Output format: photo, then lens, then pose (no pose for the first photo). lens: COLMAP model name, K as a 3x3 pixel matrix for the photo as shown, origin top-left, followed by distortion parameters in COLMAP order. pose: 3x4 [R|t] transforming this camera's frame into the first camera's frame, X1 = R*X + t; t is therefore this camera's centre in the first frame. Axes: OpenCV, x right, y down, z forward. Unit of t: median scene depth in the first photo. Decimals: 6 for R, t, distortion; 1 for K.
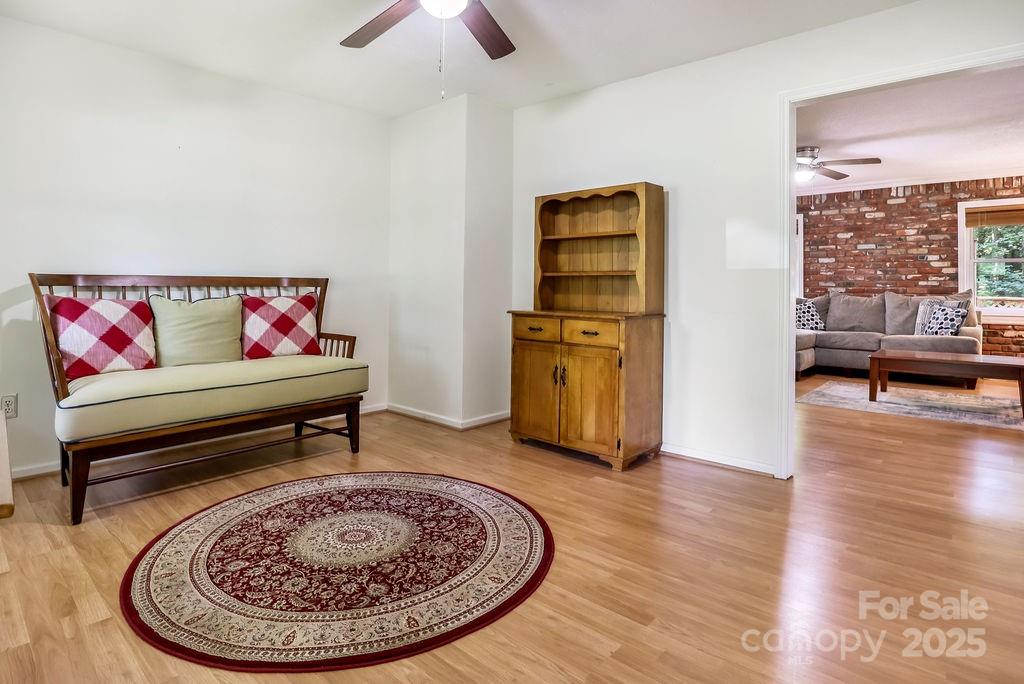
lens RADIAL K [[544.7, 0, 514.0], [0, 544.7, 281.7], [0, 0, 1]] dist [-0.020791, 0.001227]
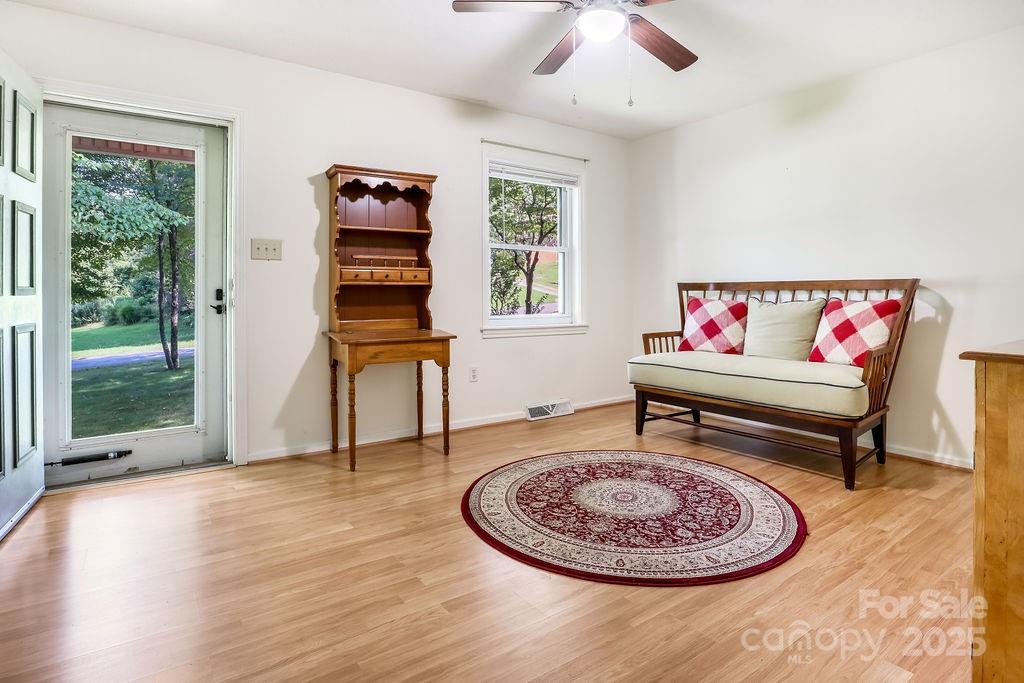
lens RADIAL K [[531.8, 0, 499.2], [0, 531.8, 301.3], [0, 0, 1]] dist [-0.029341, 0.001746]
pose [[-0.213331, 0.012270, -0.976903, 0.857891], [0.009488, 0.999900, 0.010487, 0.021108], [0.976934, -0.007032, -0.213426, 0.931750]]
